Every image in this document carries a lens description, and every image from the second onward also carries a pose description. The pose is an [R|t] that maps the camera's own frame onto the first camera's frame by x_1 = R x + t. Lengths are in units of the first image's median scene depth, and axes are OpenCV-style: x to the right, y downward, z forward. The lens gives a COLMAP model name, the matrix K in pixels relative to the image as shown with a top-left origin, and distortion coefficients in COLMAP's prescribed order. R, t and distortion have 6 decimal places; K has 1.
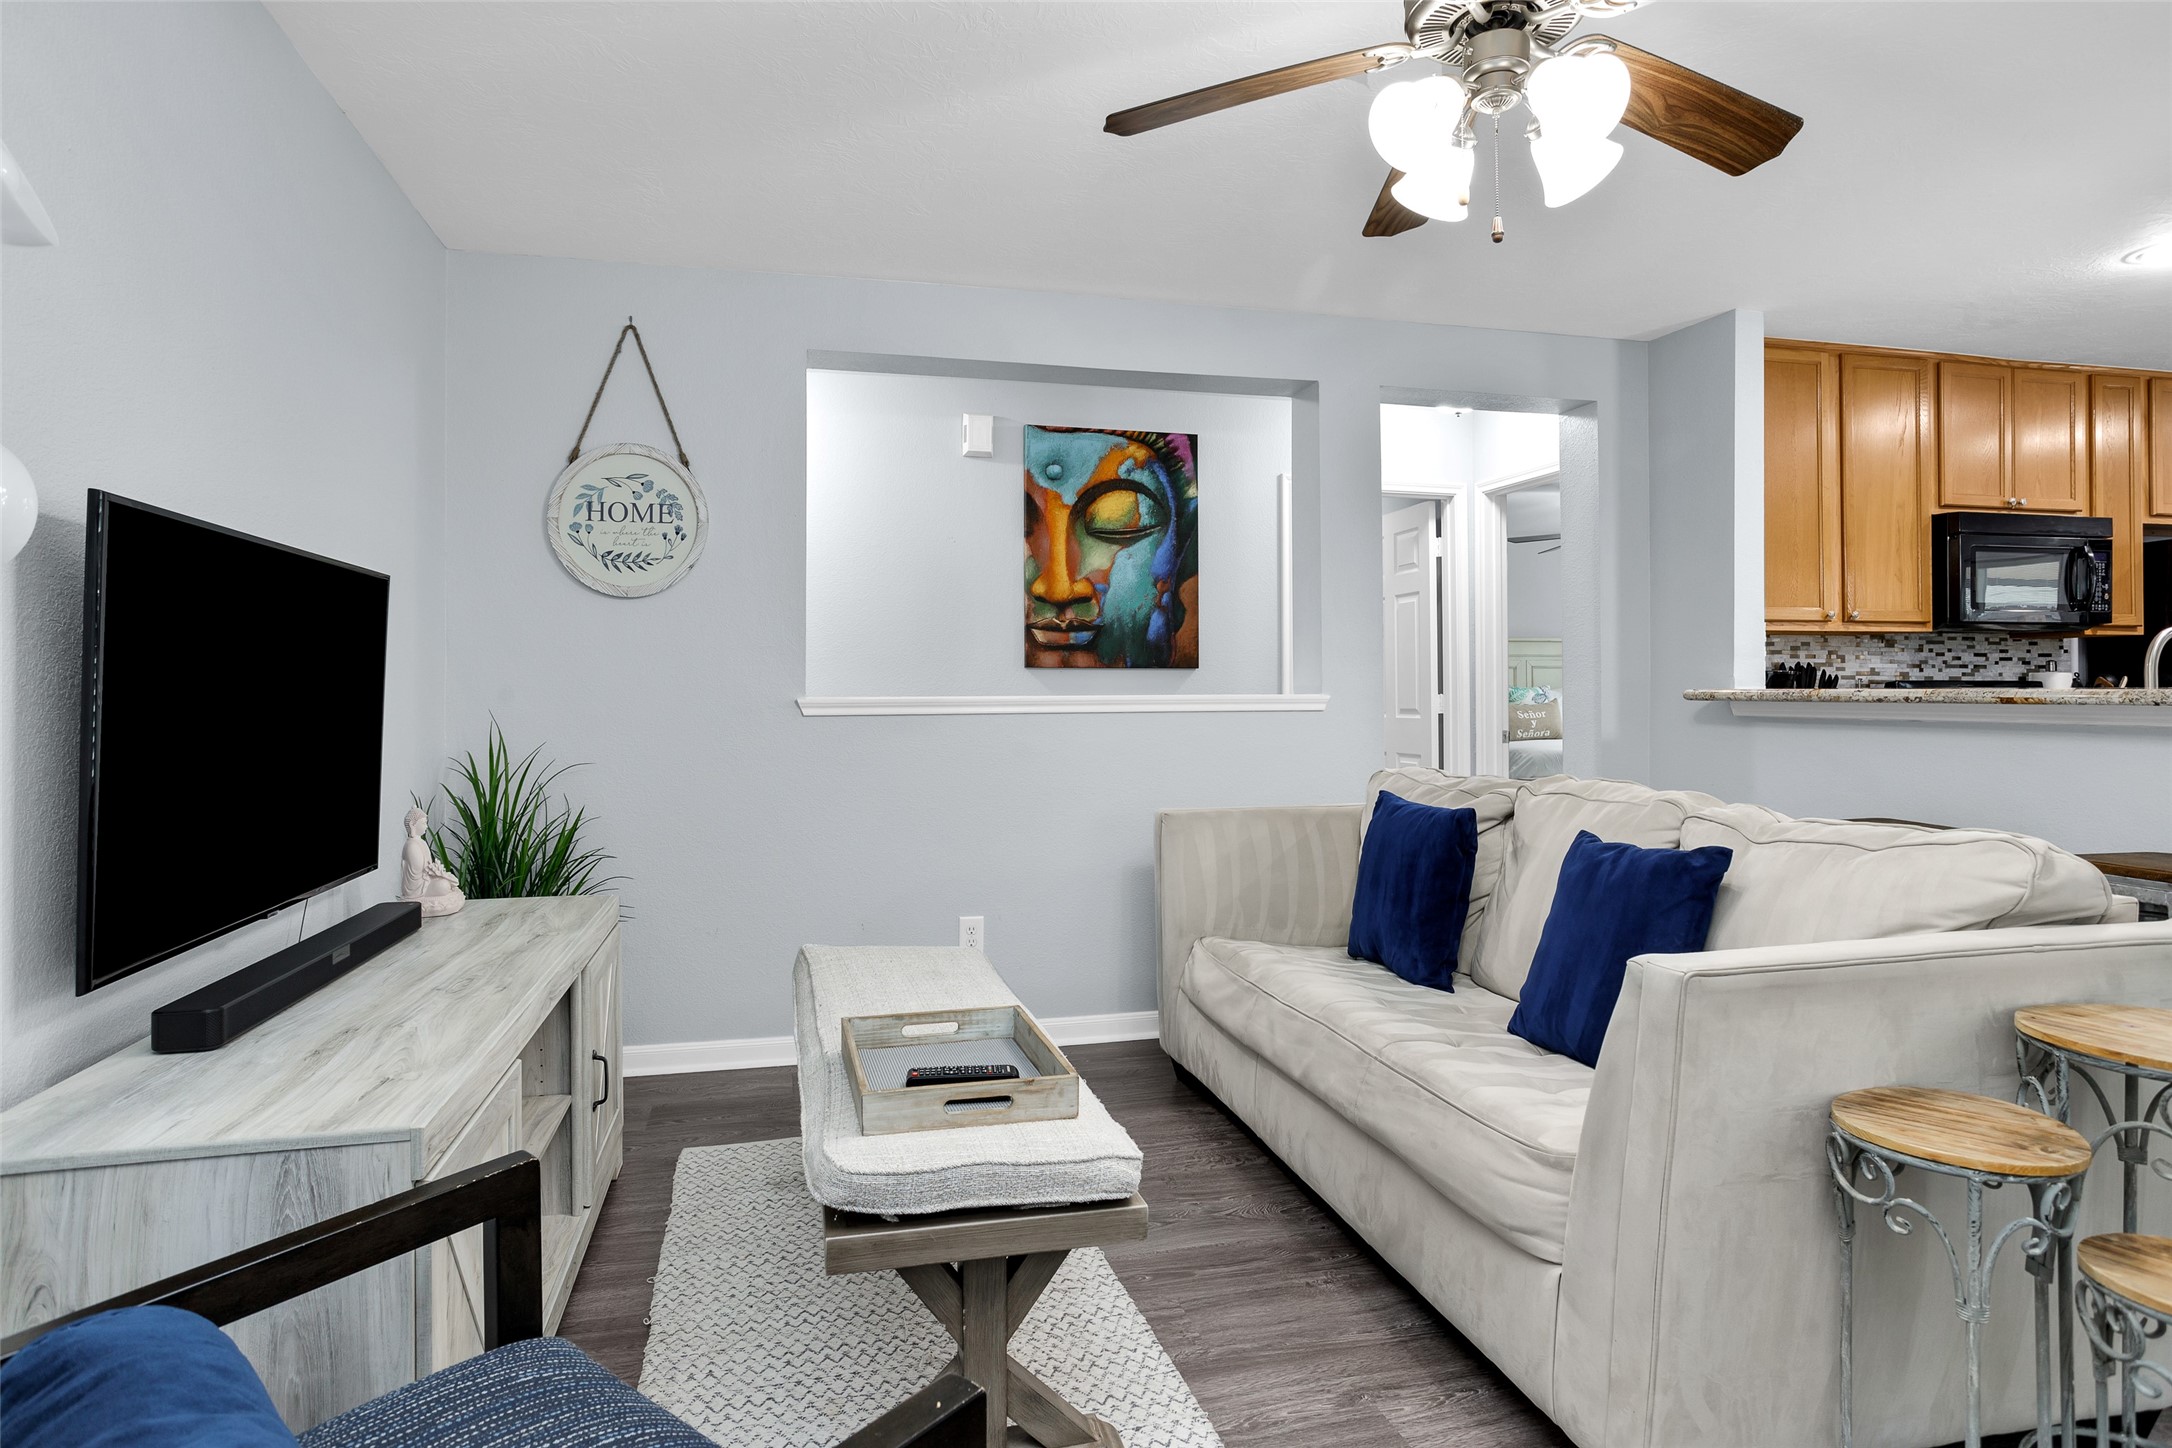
lens RADIAL K [[1217.7, 0, 1075.8], [0, 1217.7, 710.1], [0, 0, 1]] dist [-0.030998, 0.015692]
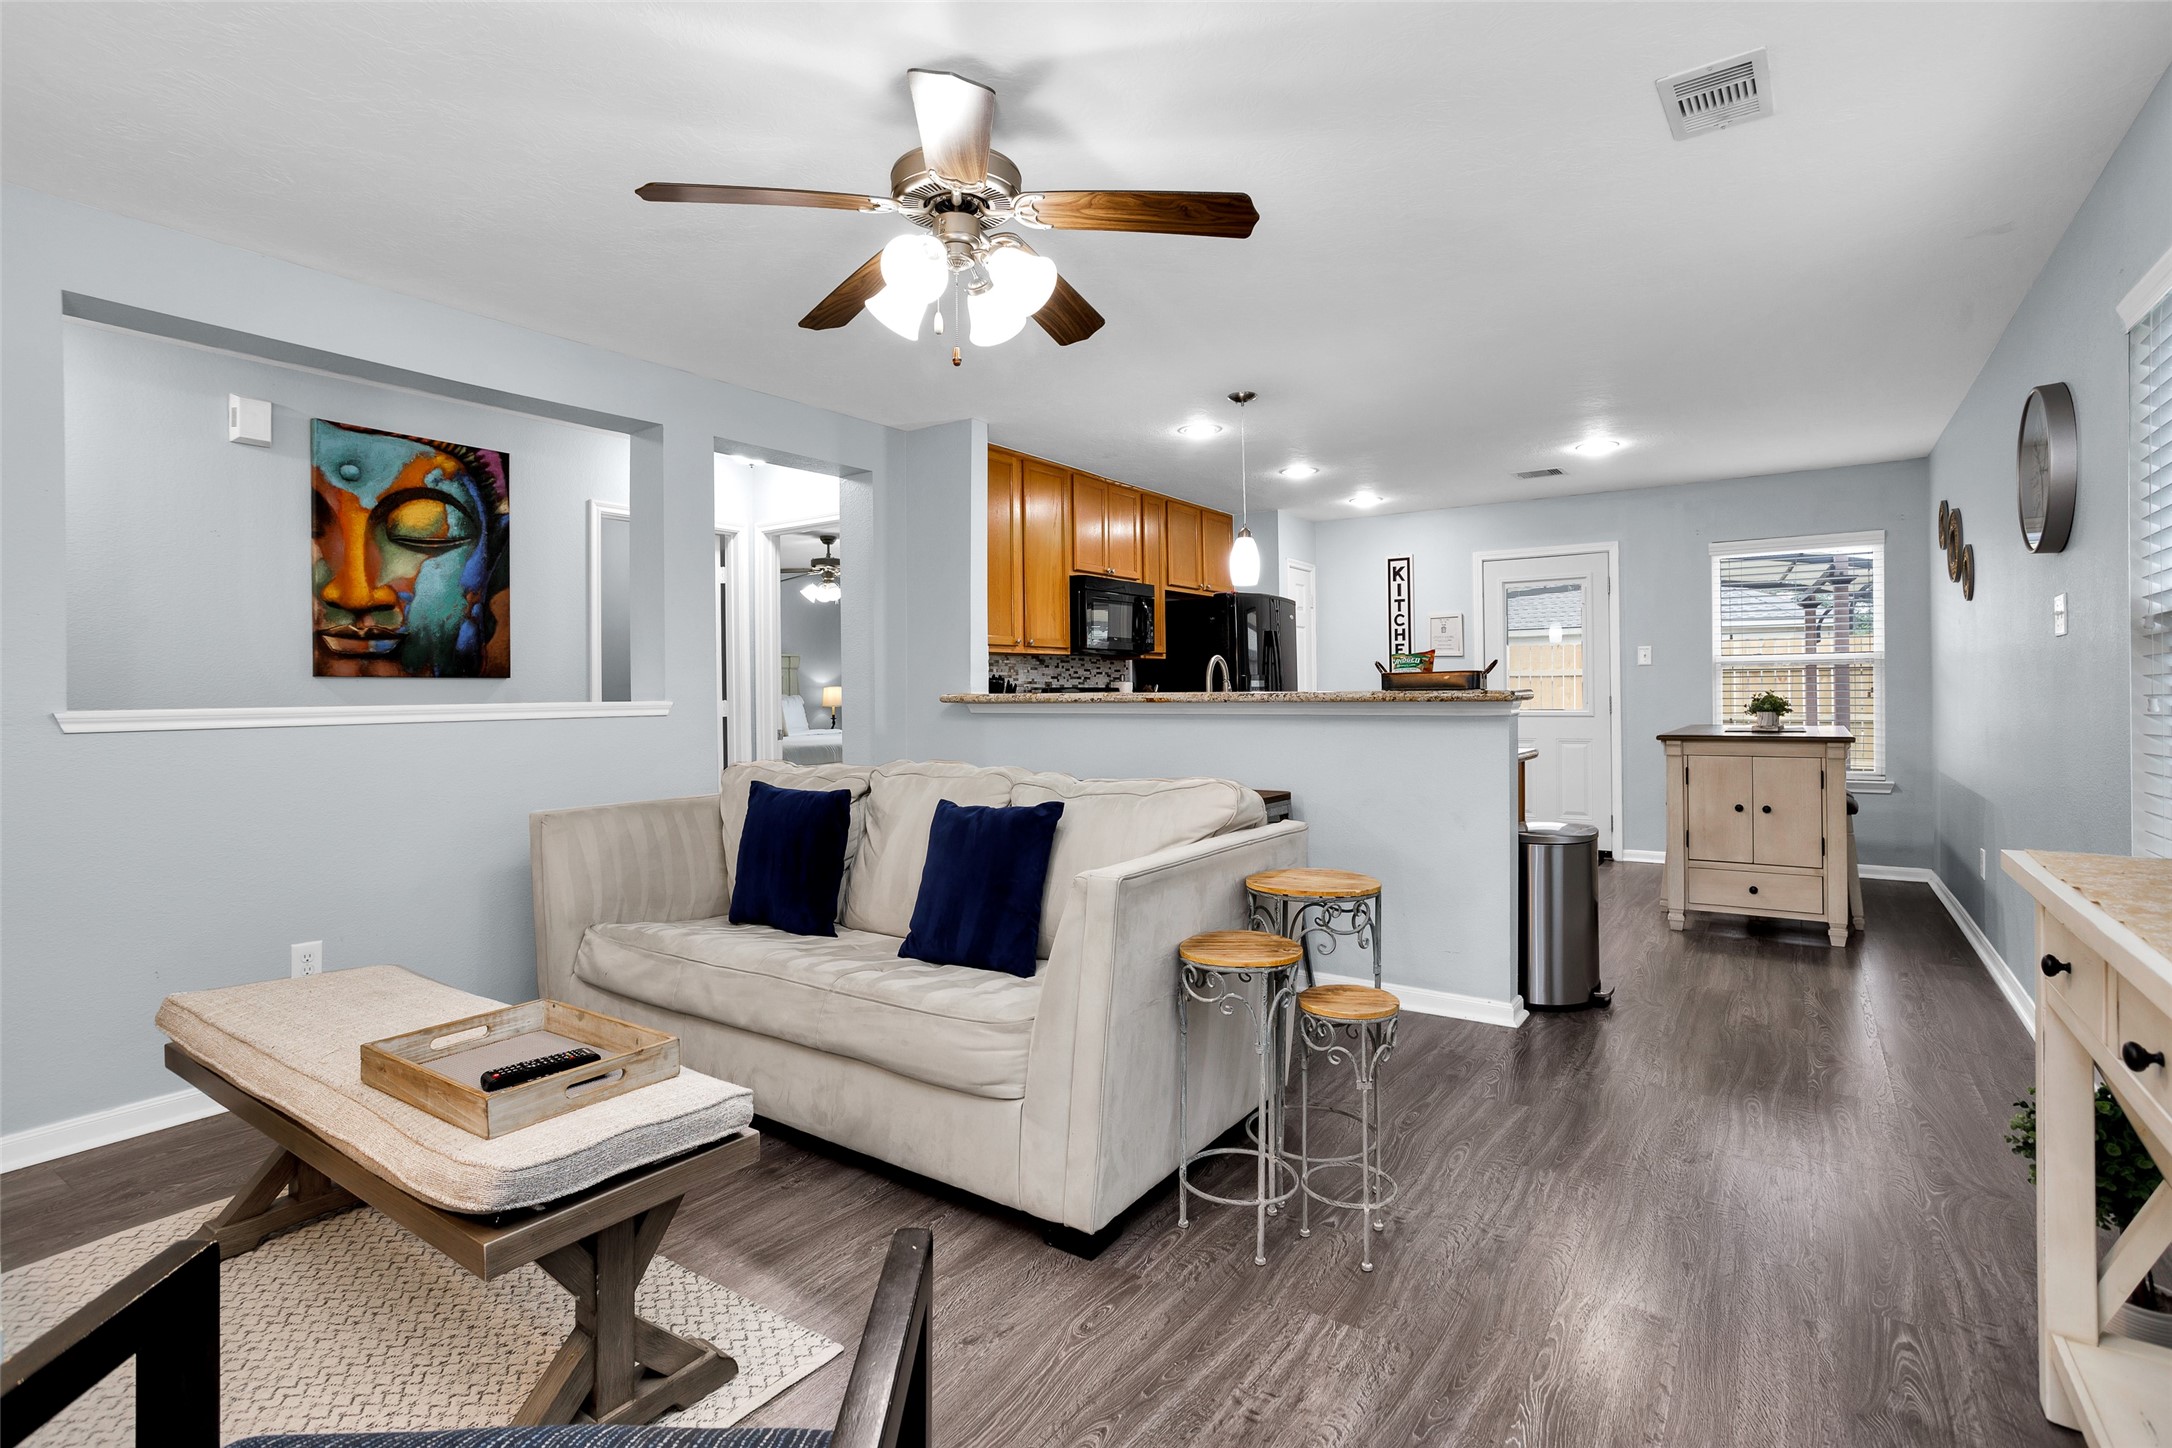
lens RADIAL K [[1047.6, 0, 1084.4], [0, 1047.6, 717.6], [0, 0, 1]] dist [-0.021456, 0.002833]
pose [[0.757005, -0.021389, 0.653059, -0.163070], [0.019155, 0.999761, 0.010539, -0.000471], [-0.653128, 0.004531, 0.757234, 0.007818]]
